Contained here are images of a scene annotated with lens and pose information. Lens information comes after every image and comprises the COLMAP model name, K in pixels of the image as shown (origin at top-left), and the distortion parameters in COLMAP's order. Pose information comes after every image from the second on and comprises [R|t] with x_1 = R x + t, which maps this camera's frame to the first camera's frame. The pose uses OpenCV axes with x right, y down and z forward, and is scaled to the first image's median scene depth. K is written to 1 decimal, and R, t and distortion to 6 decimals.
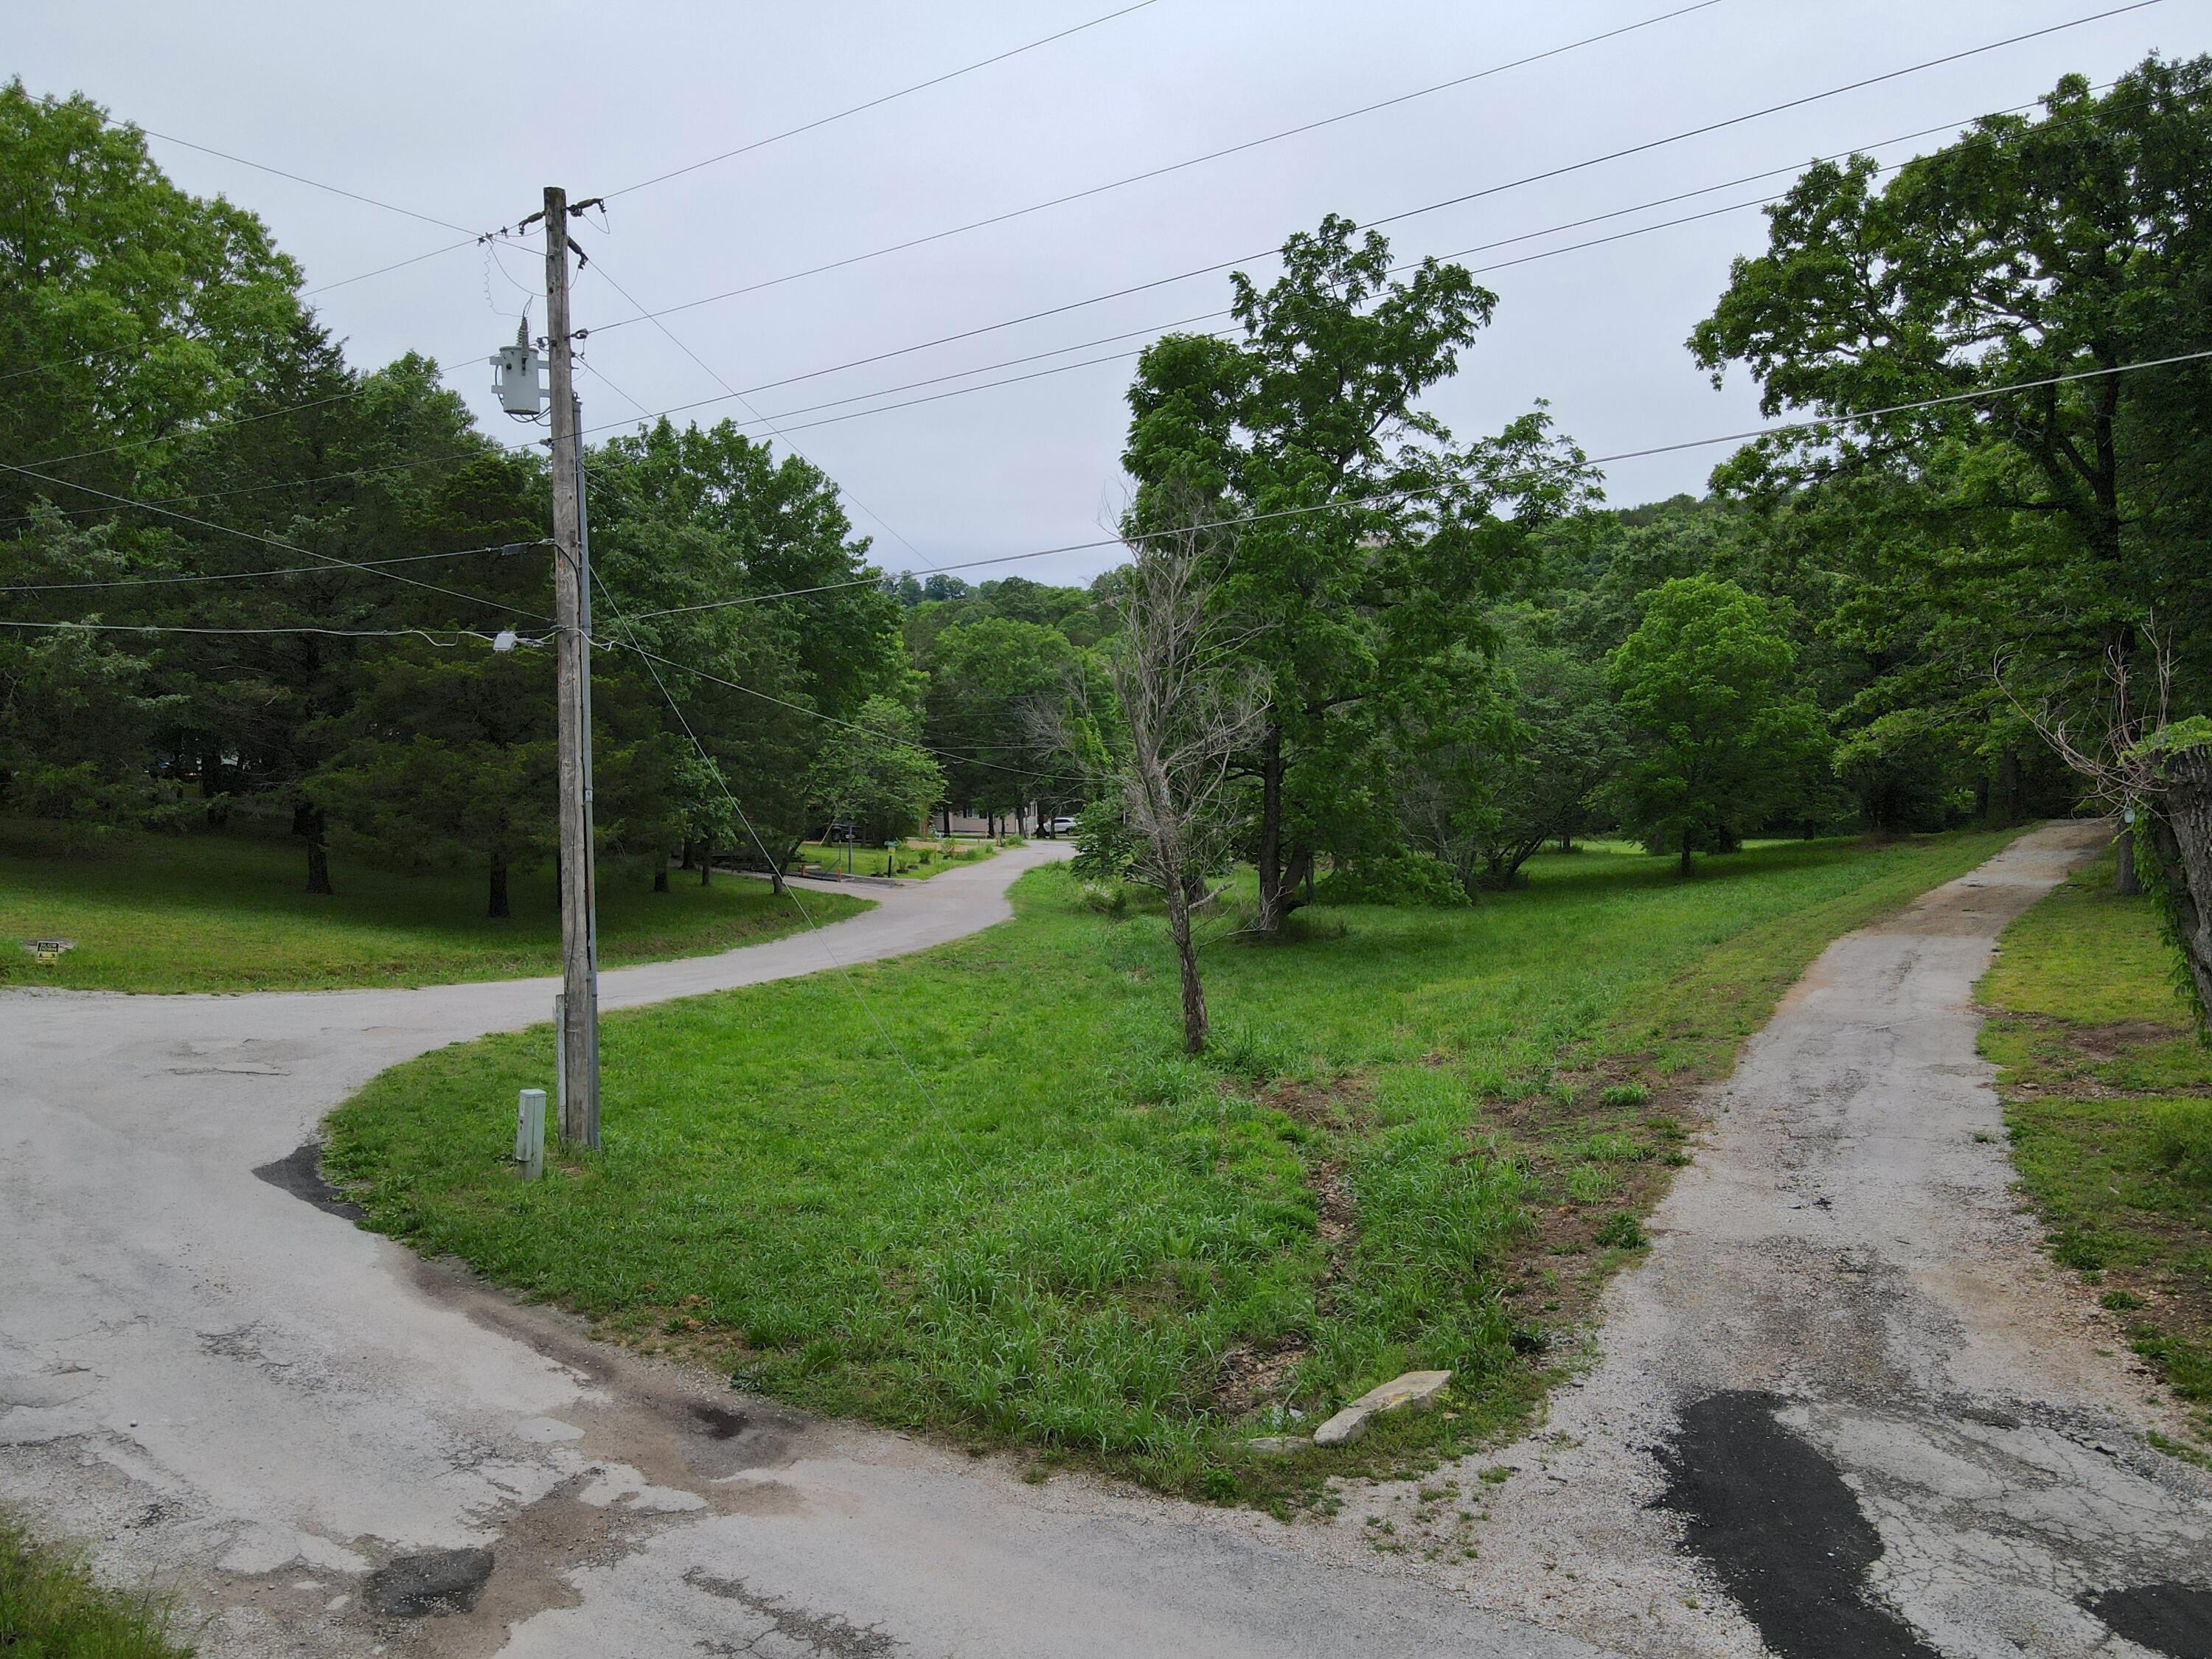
lens RADIAL K [[1622.8, 0, 1106.2], [0, 1622.8, 835.5], [0, 0, 1]] dist [0.014556, 0.002888]
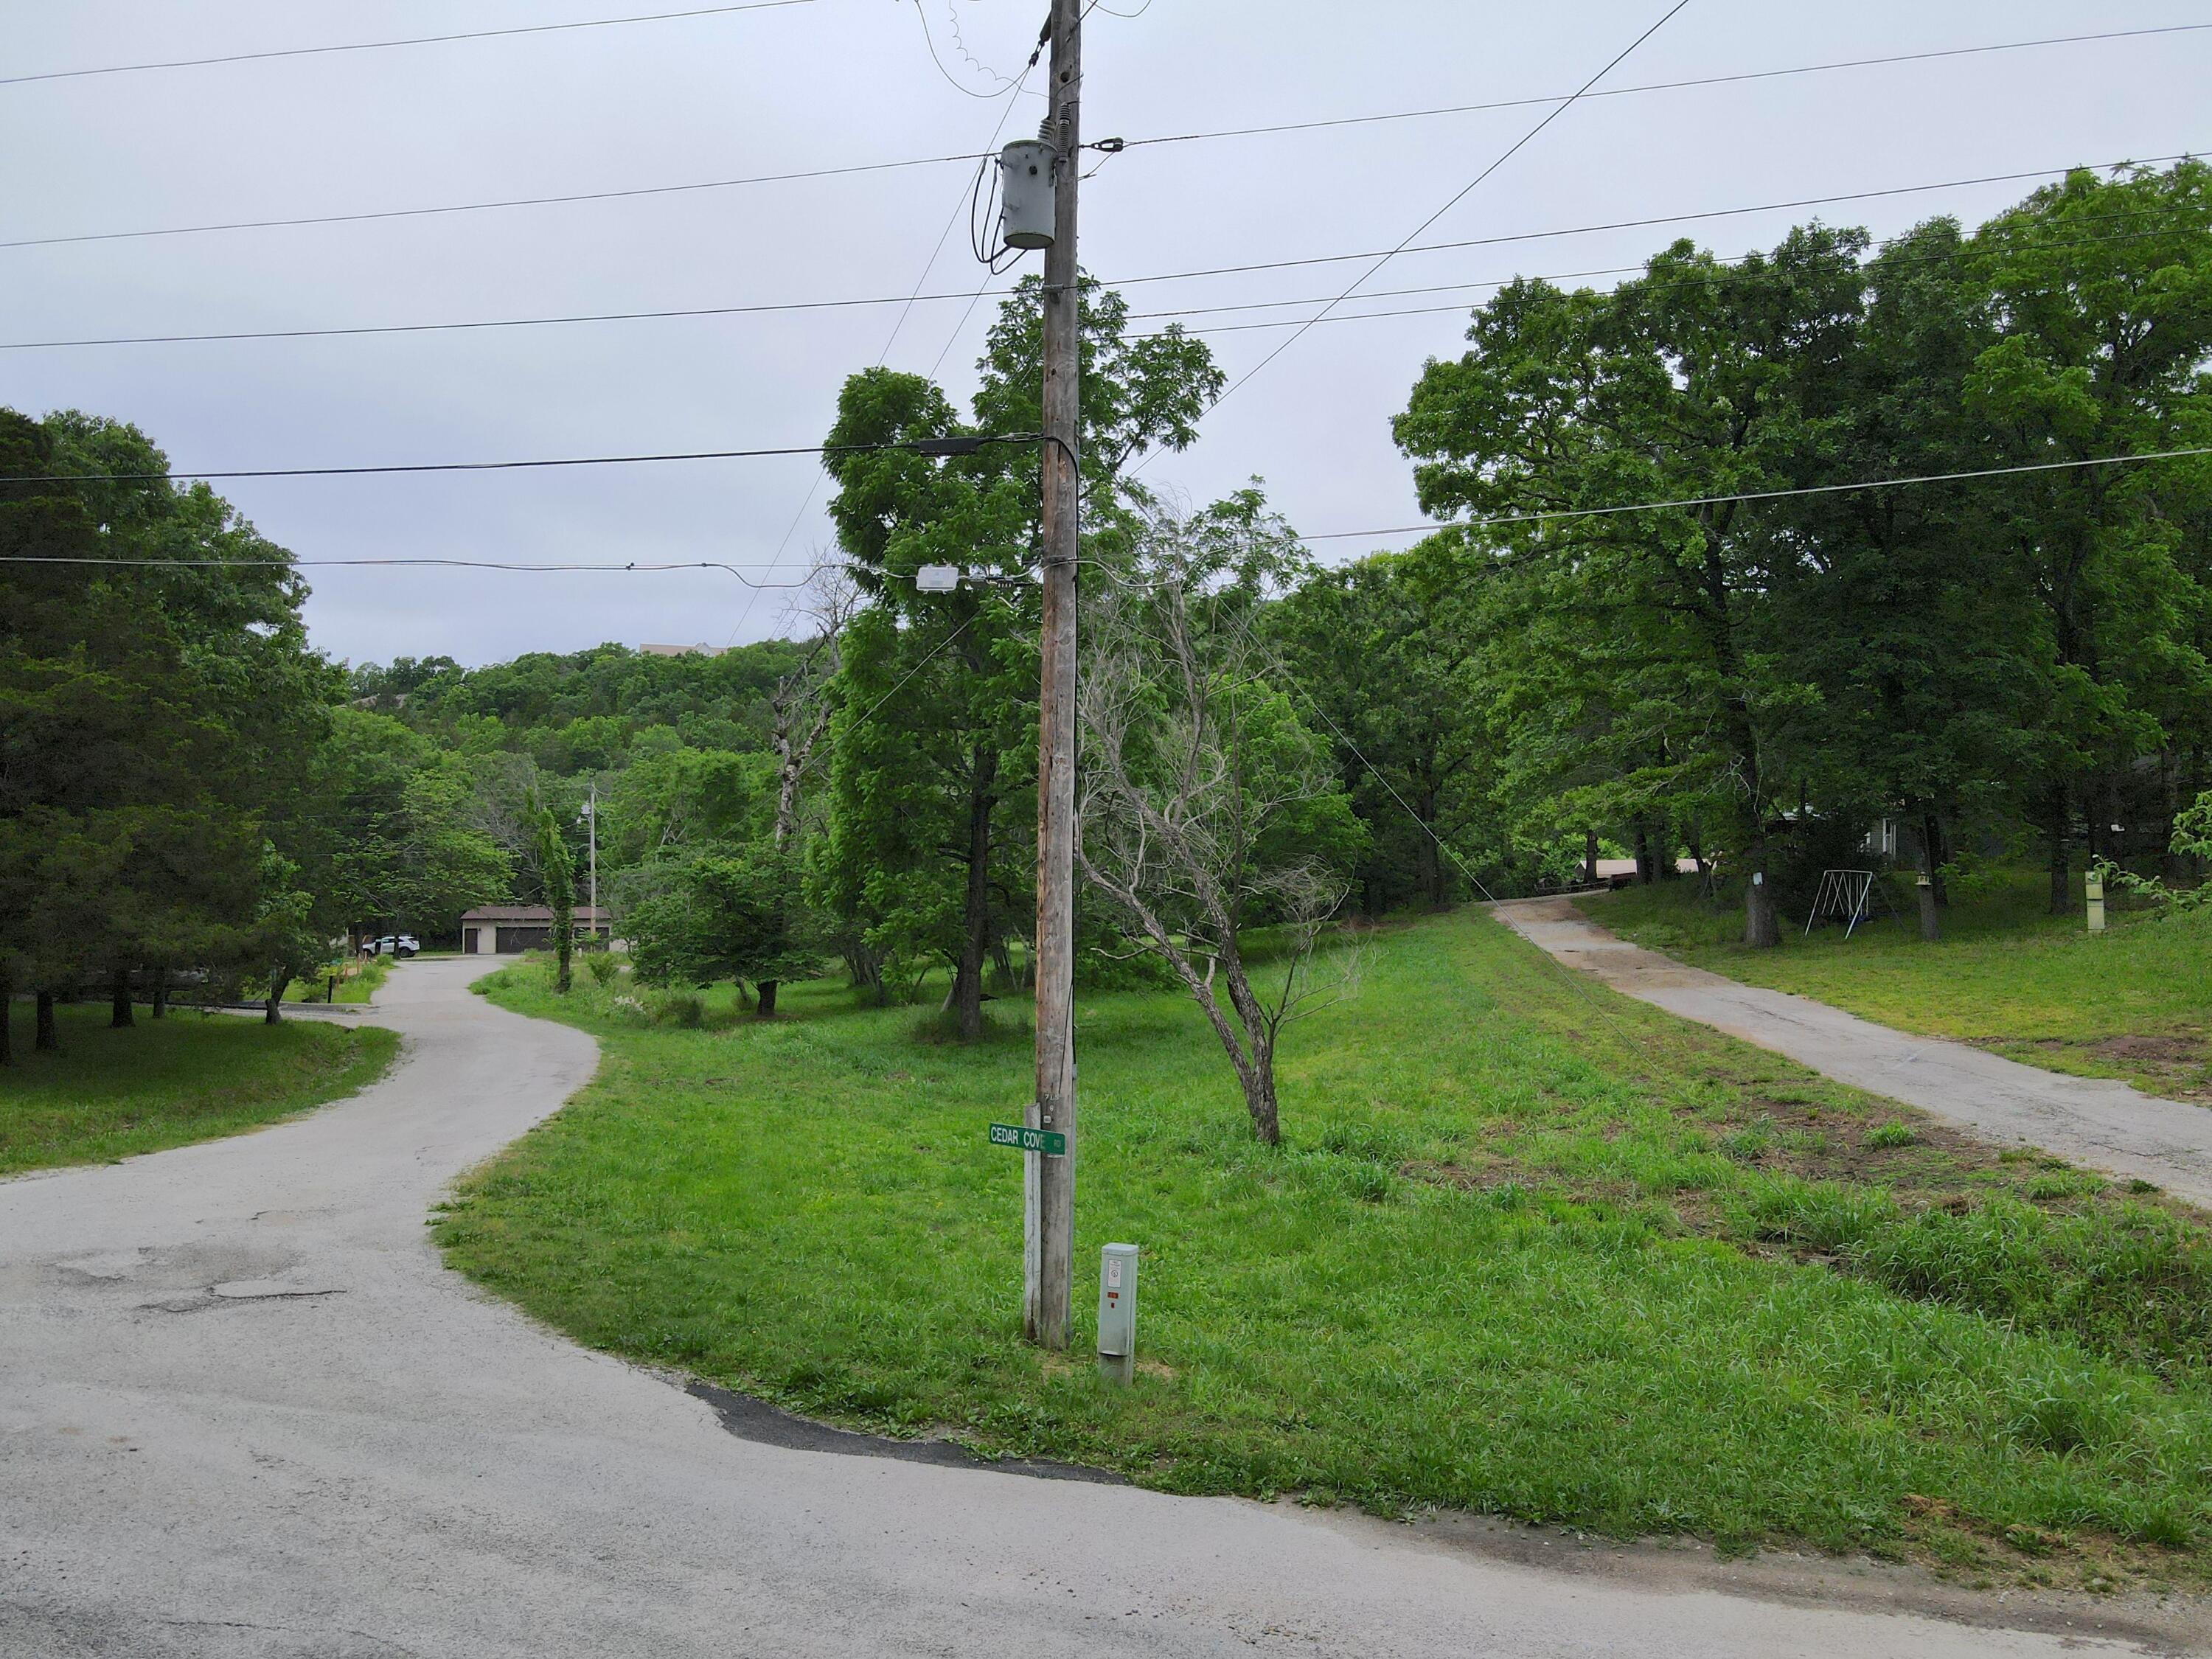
lens RADIAL K [[1622.8, 0, 1101.9], [0, 1622.8, 840.9], [0, 0, 1]] dist [0.014556, 0.002888]
pose [[0.895543, -0.004509, 0.444951, -0.292438], [0.035230, 0.997528, -0.060797, 0.015058], [-0.443578, 0.070122, 0.893489, 0.182174]]
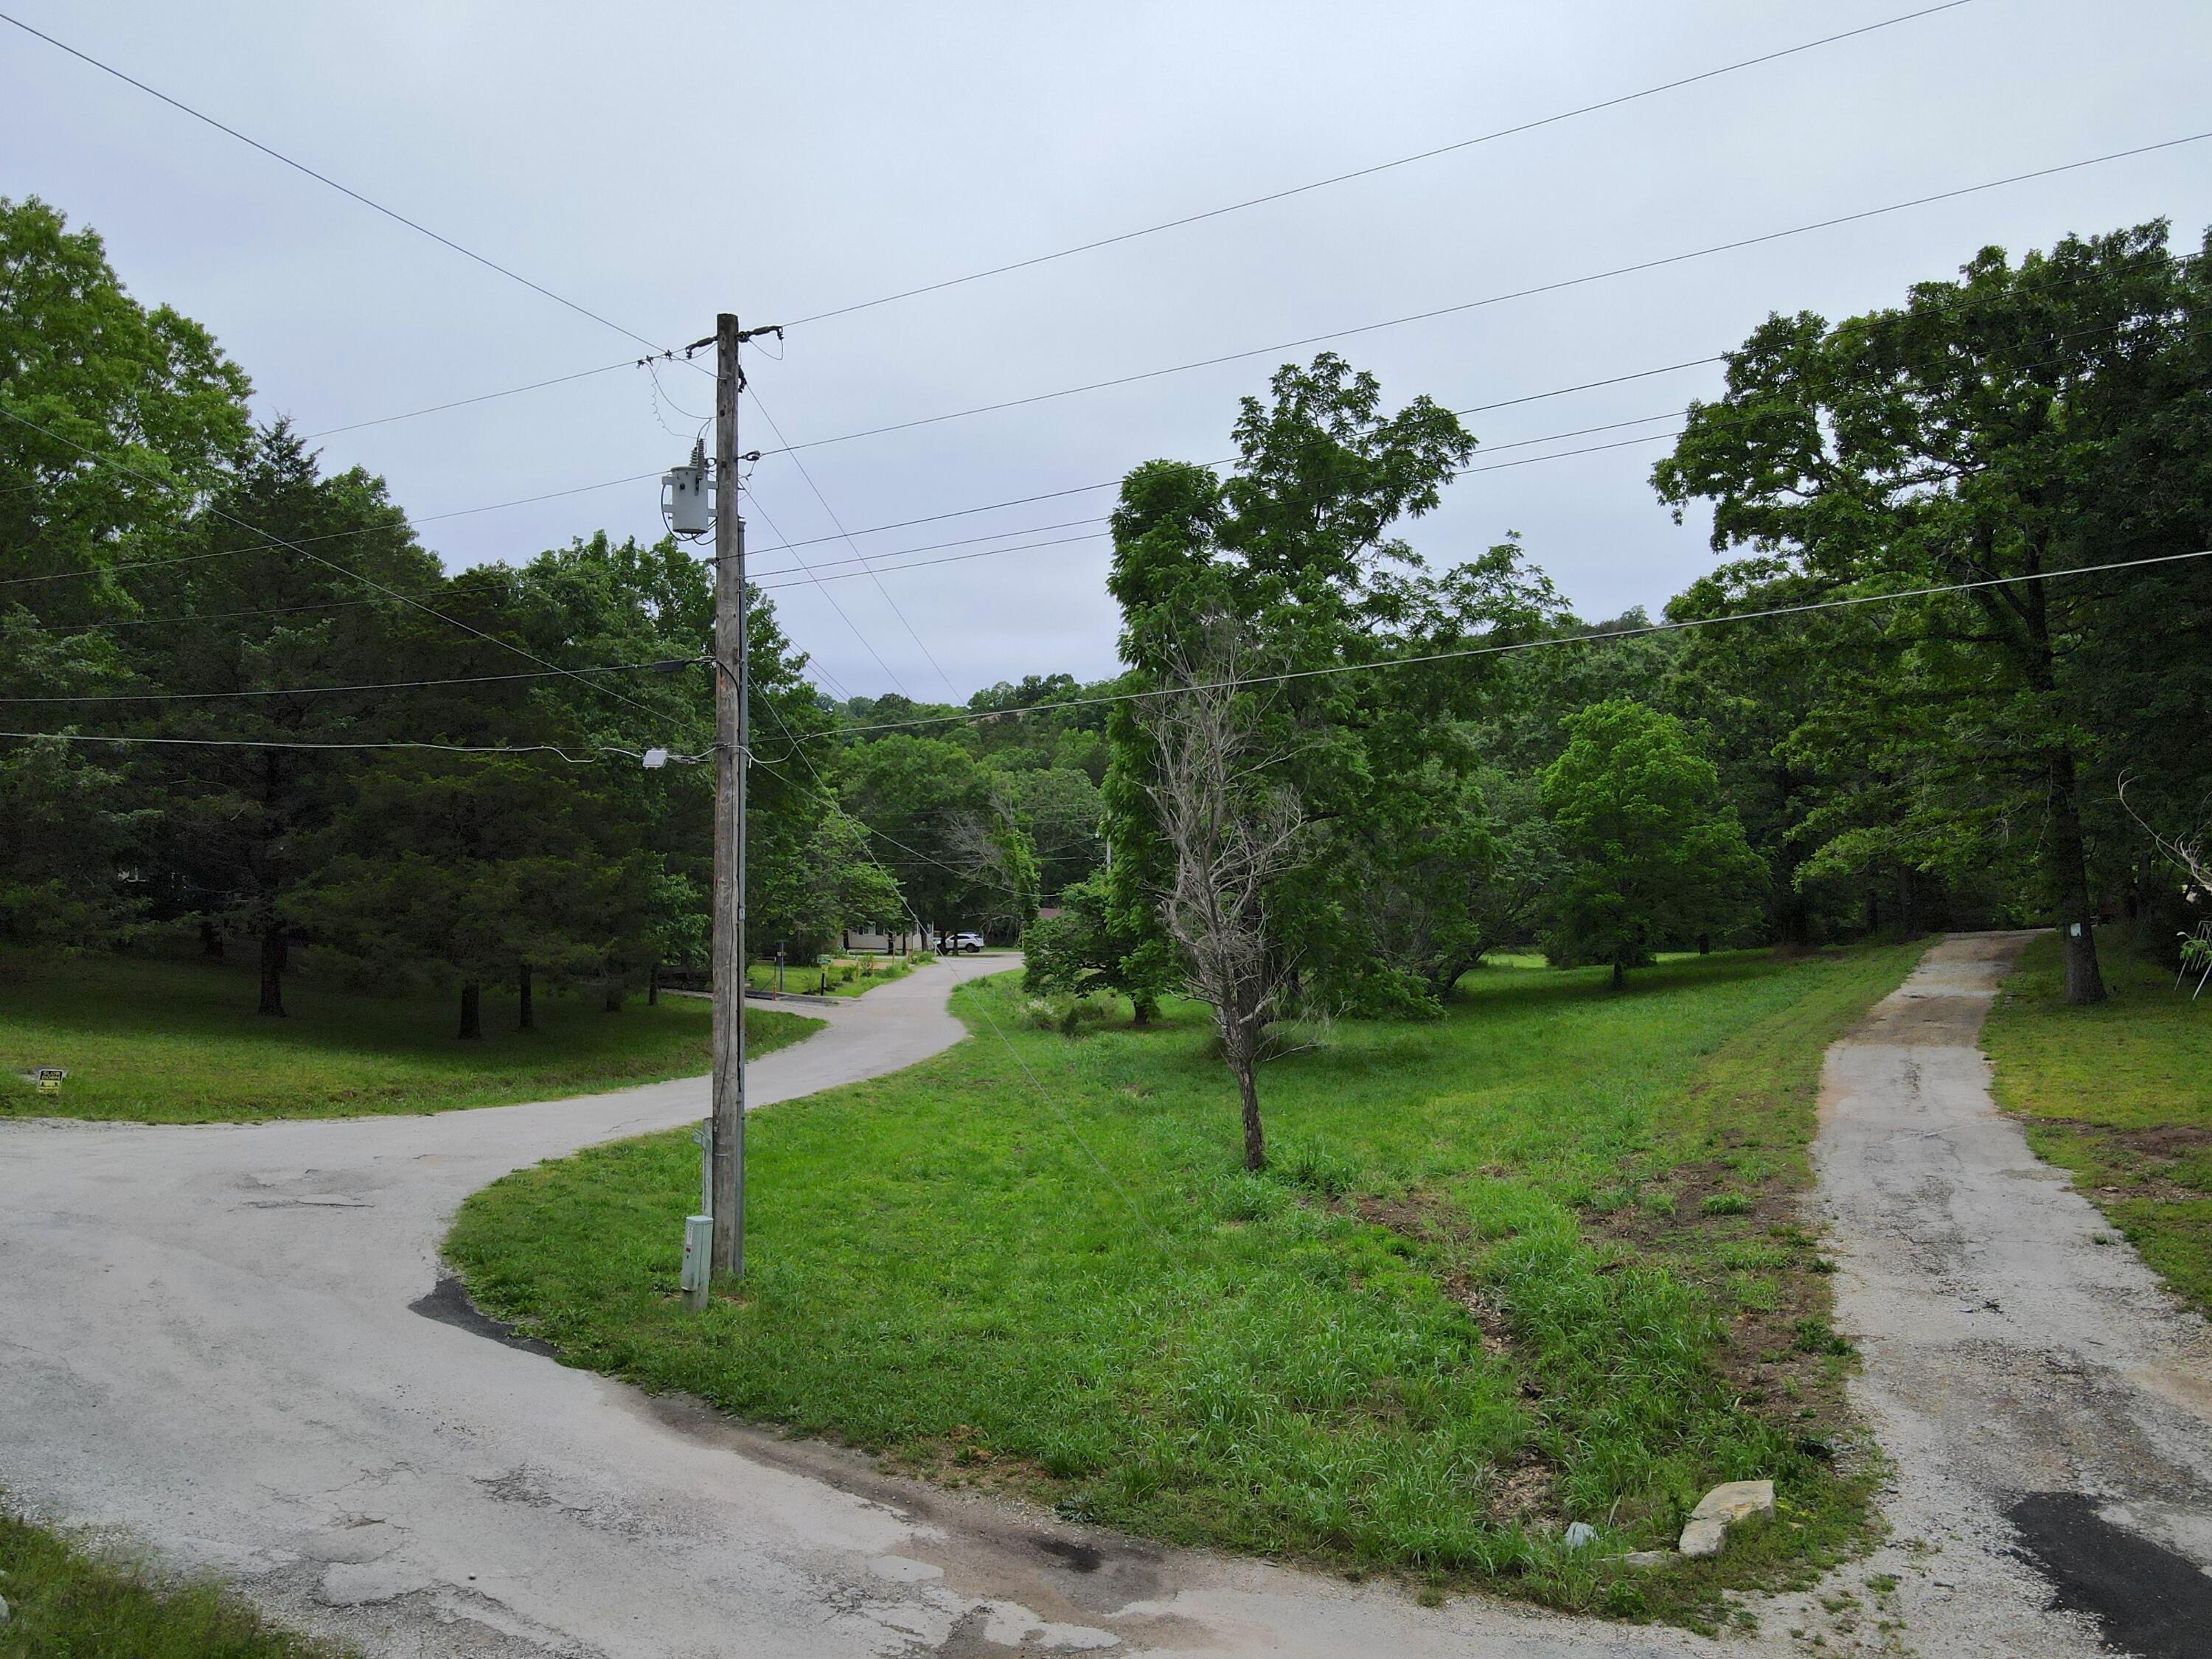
lens RADIAL K [[1622.8, 0, 1105.4], [0, 1622.8, 837.7], [0, 0, 1]] dist [0.014556, 0.002888]
pose [[0.996589, 0.001502, 0.082511, -0.085978], [0.004262, 0.997563, -0.069634, -0.000468], [-0.082415, 0.069748, 0.994154, -0.001399]]
